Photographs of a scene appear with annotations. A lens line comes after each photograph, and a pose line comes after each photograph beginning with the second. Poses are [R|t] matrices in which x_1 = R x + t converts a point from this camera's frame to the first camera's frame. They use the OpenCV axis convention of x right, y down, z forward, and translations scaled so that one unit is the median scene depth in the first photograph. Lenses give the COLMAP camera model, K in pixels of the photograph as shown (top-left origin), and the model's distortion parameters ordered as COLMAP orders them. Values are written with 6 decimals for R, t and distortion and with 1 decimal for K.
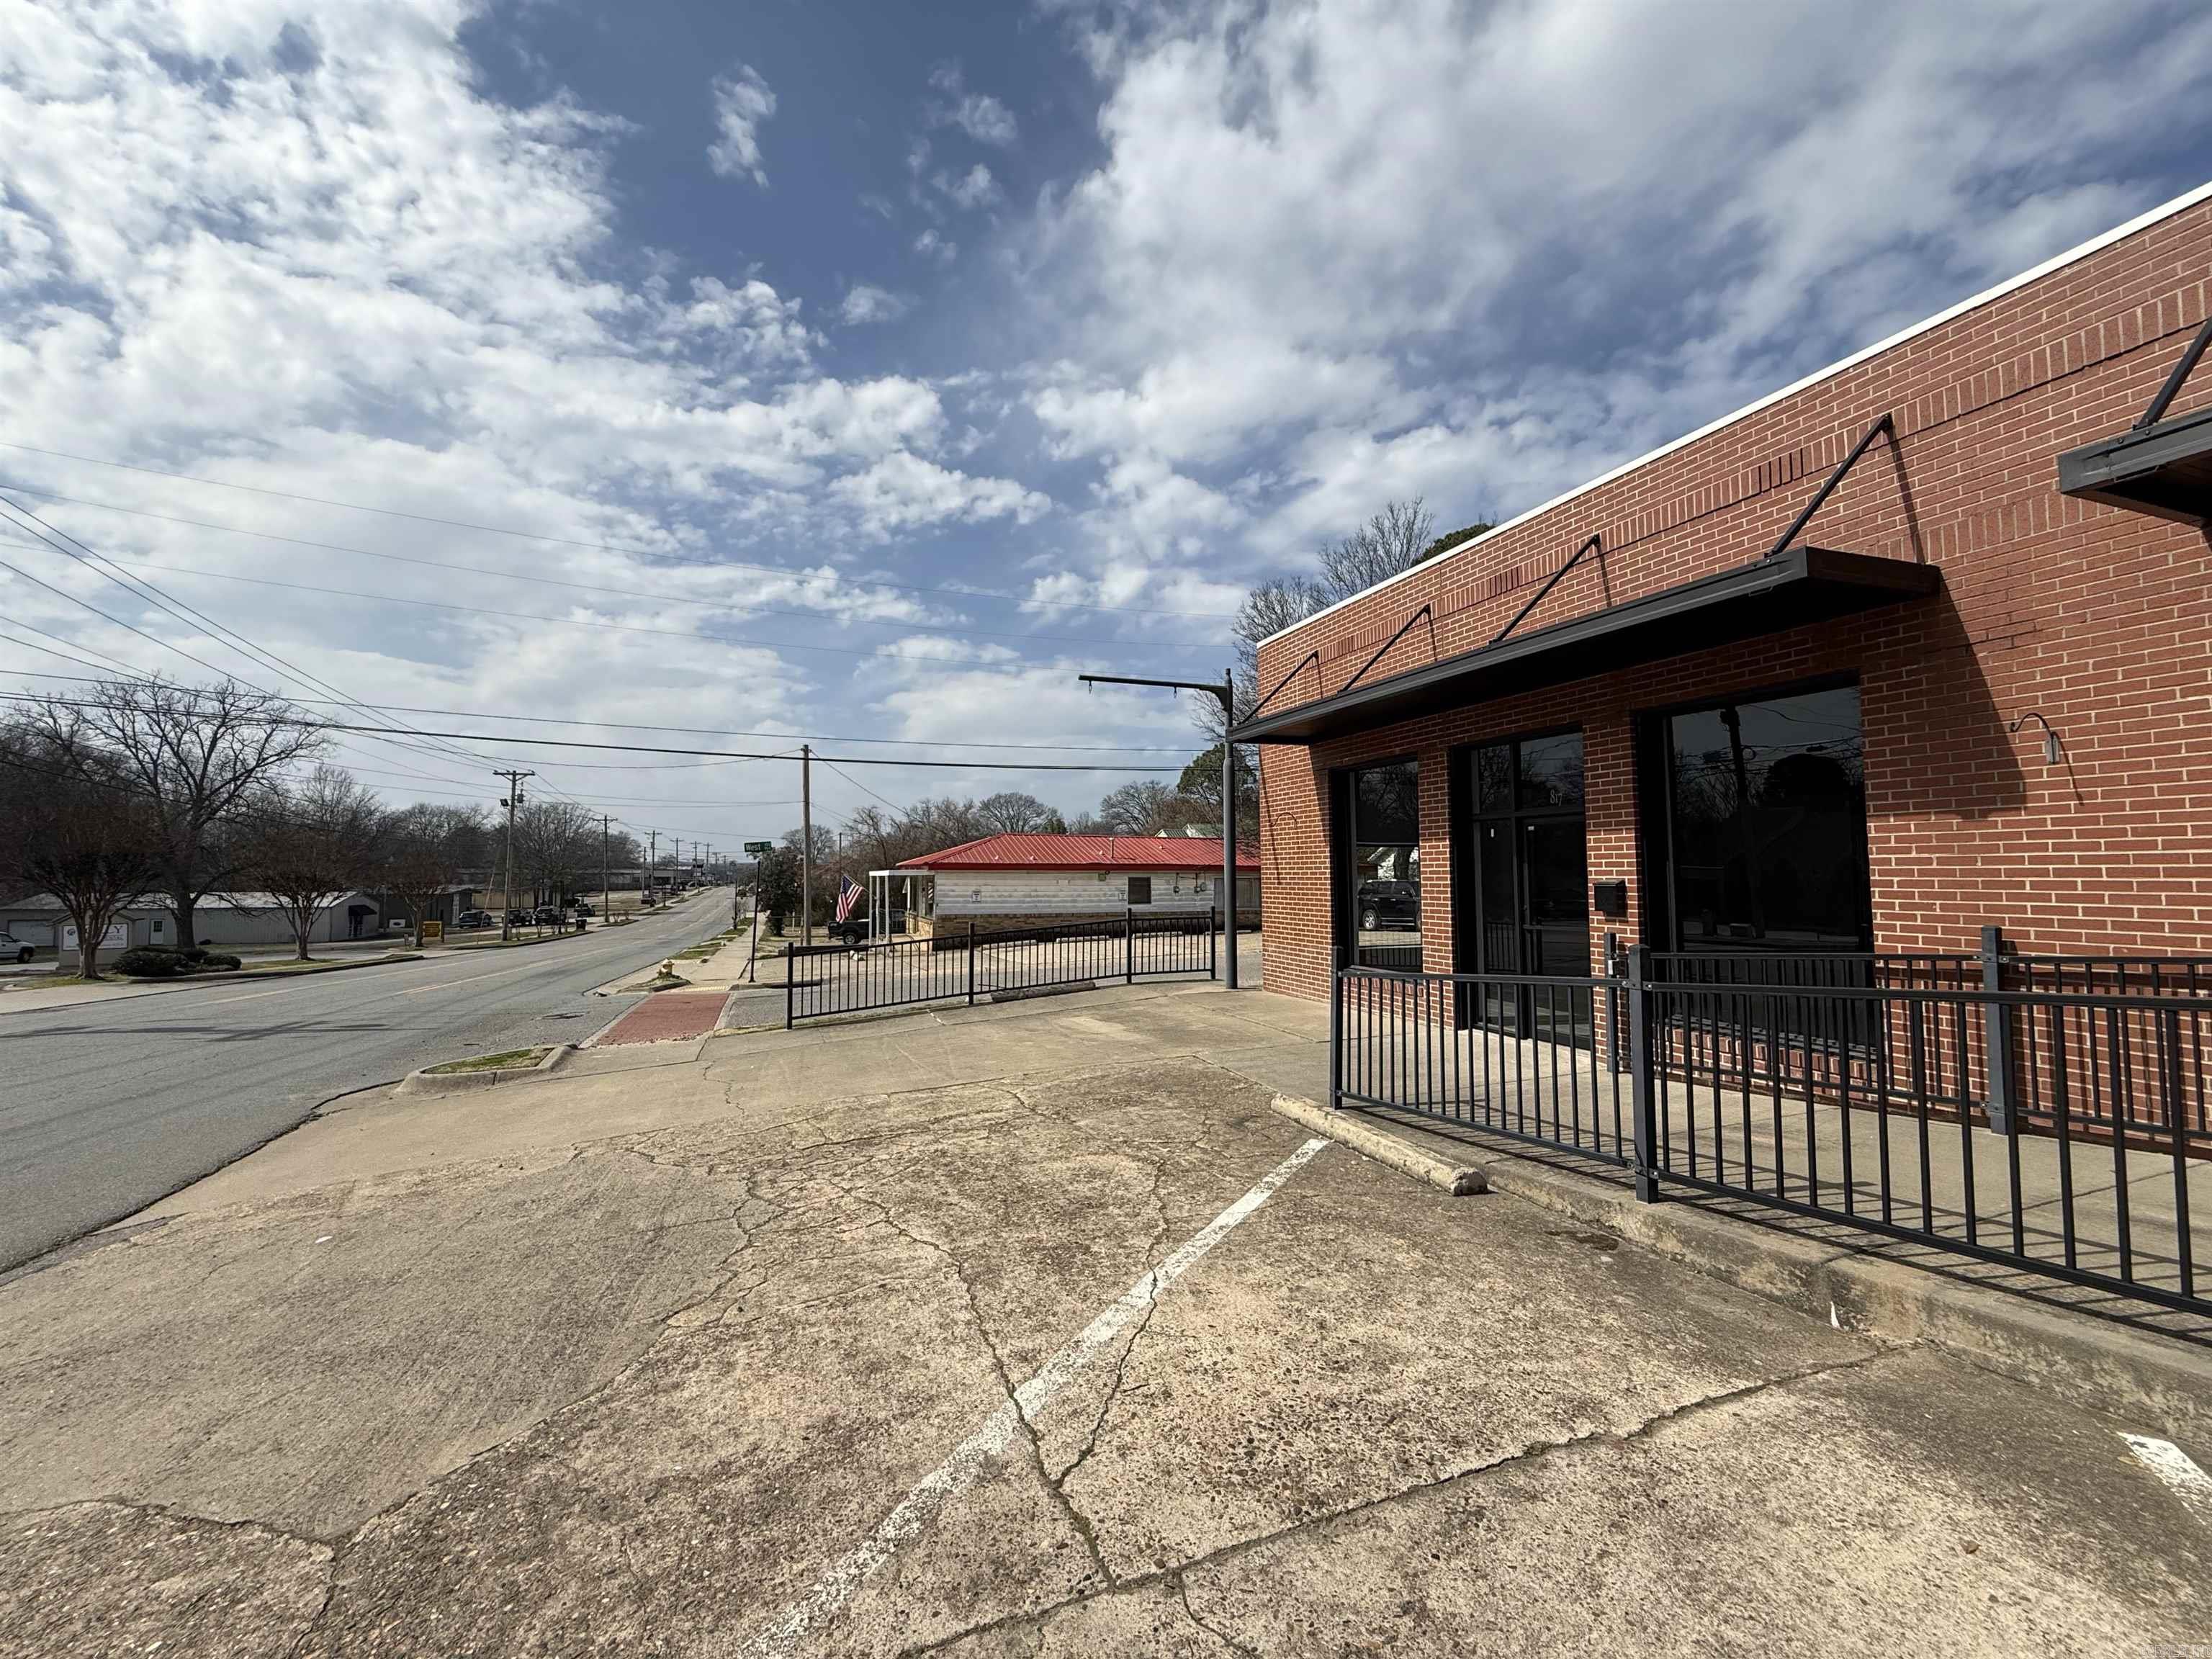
lens RADIAL K [[881.3, 0, 1103.1], [0, 881.3, 828.0], [0, 0, 1]] dist [-0.000225, 0.000232]
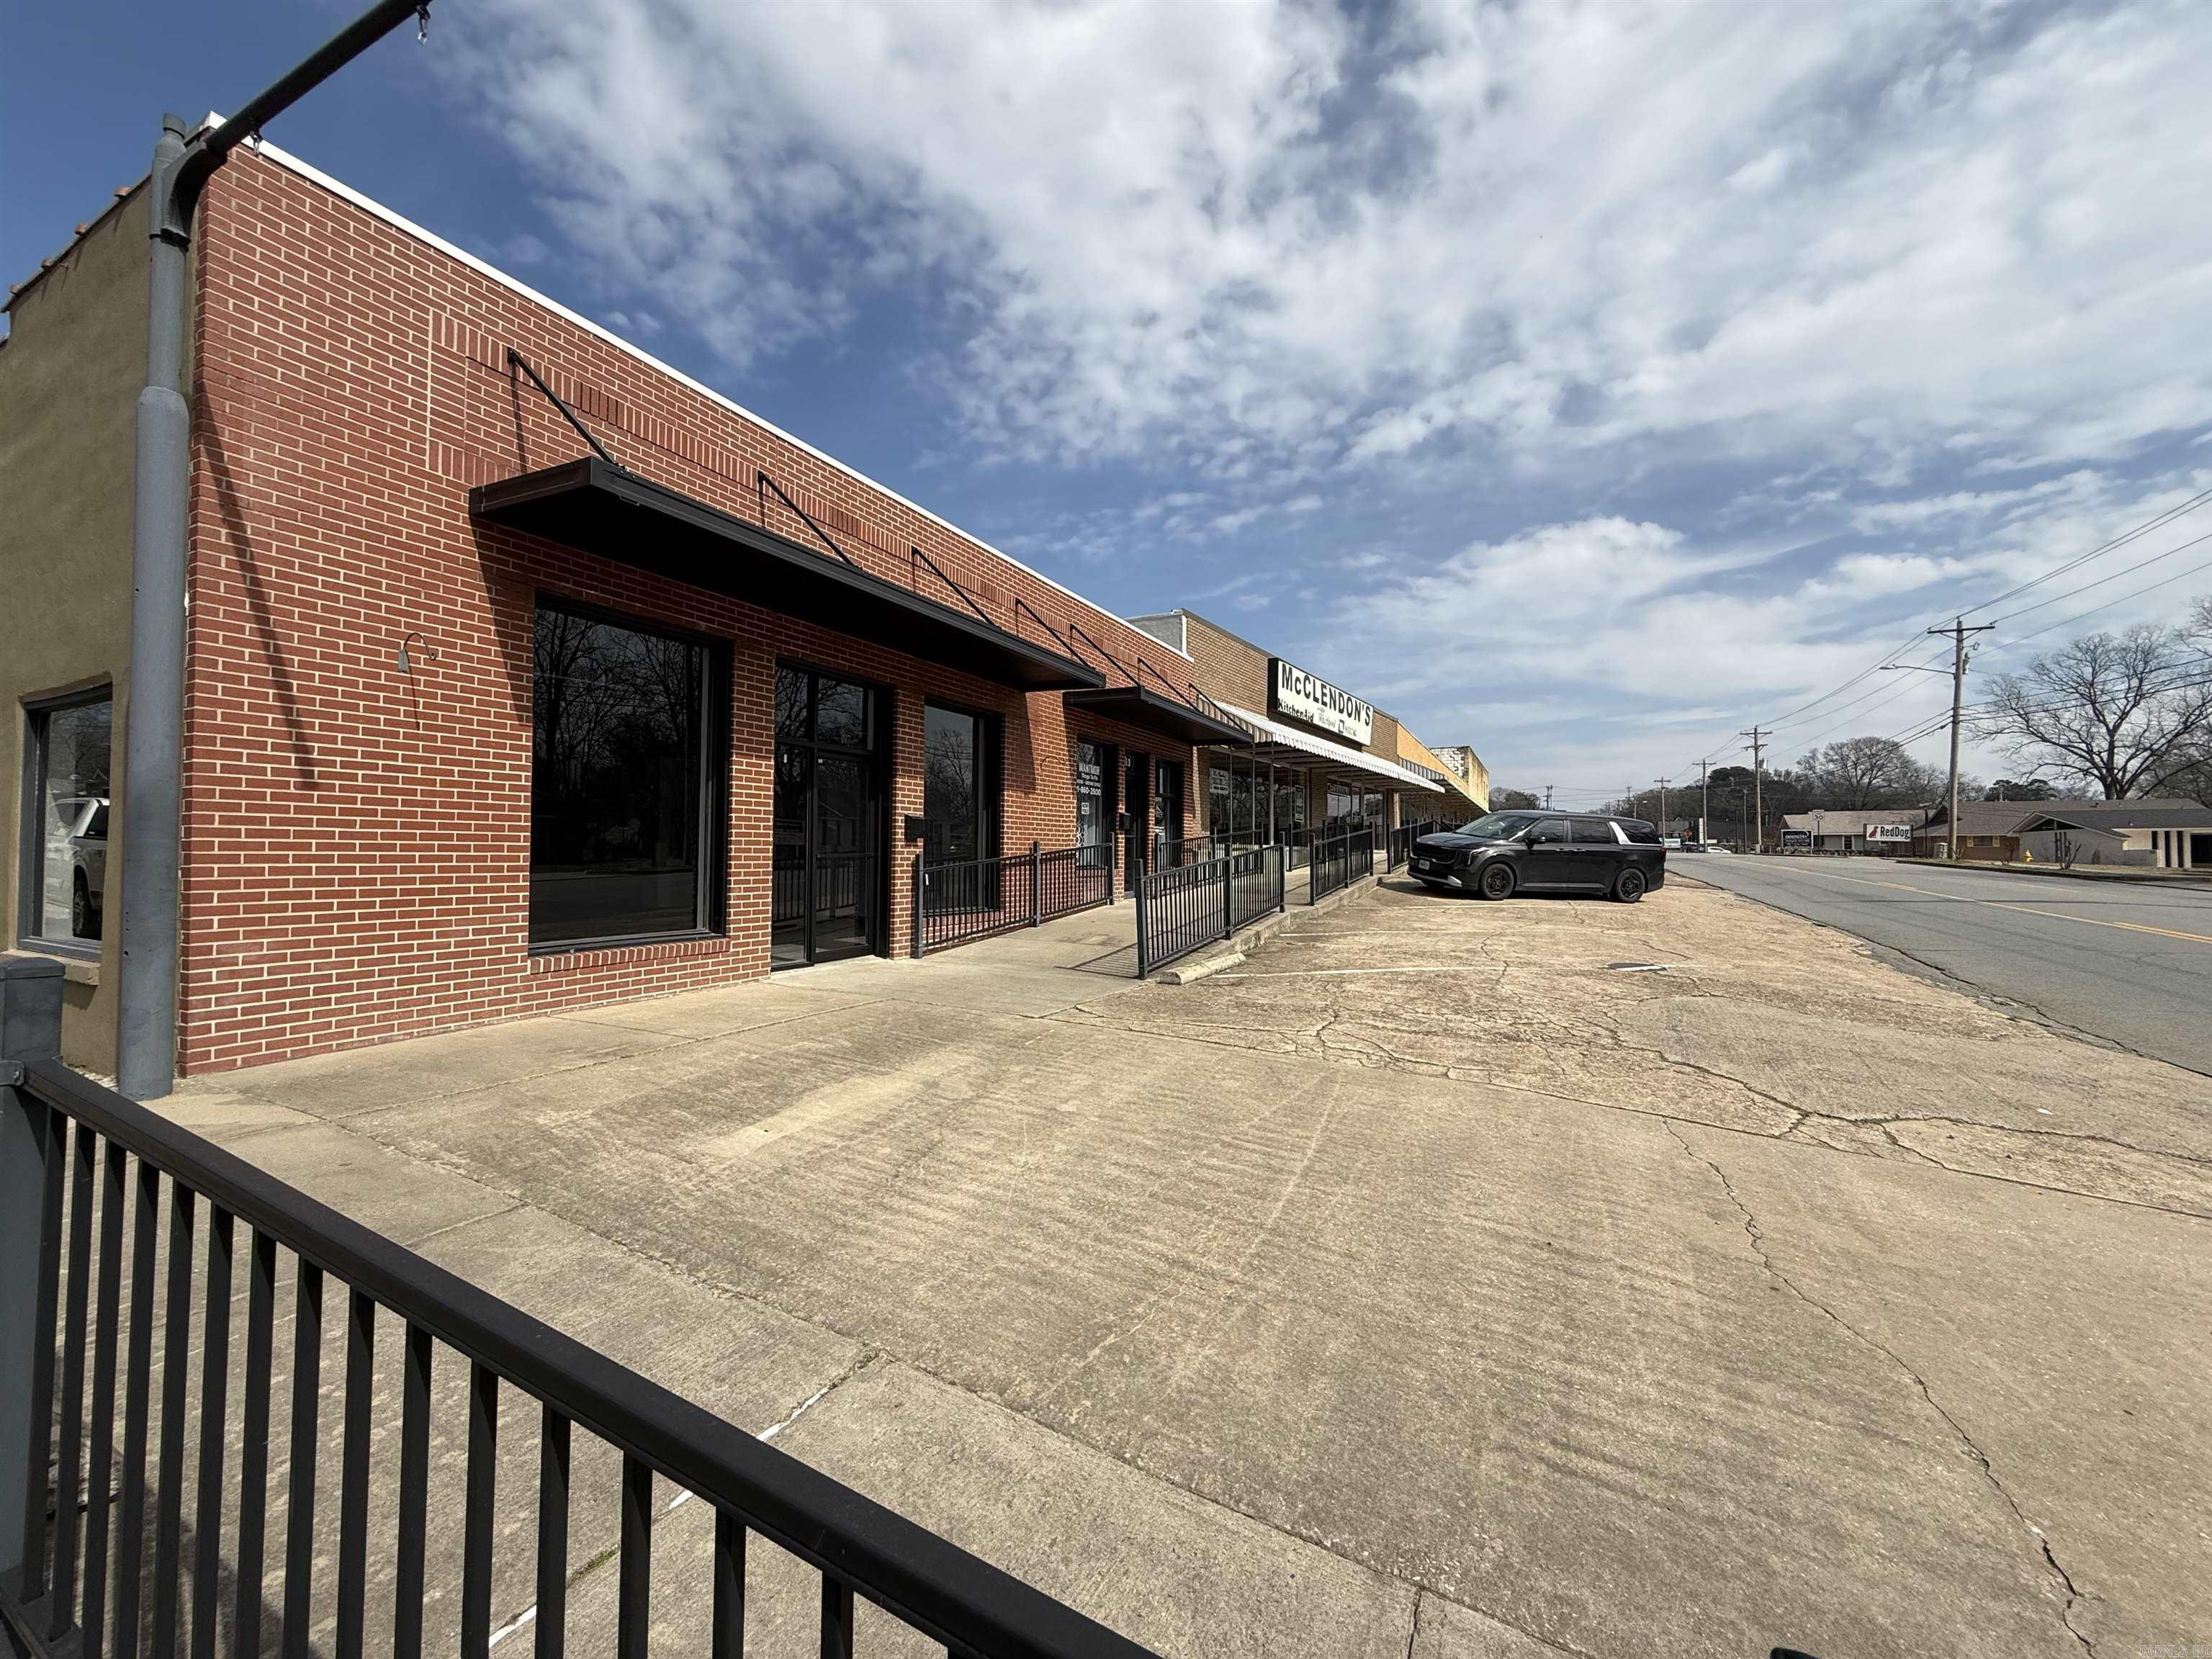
lens RADIAL K [[881.3, 0, 1103.1], [0, 881.3, 828.0], [0, 0, 1]] dist [-0.000225, 0.000232]
pose [[-0.681064, 0.023753, 0.731839, -0.800349], [-0.040763, 0.996694, -0.070284, 0.221975], [-0.731088, -0.077700, -0.677844, 2.338262]]
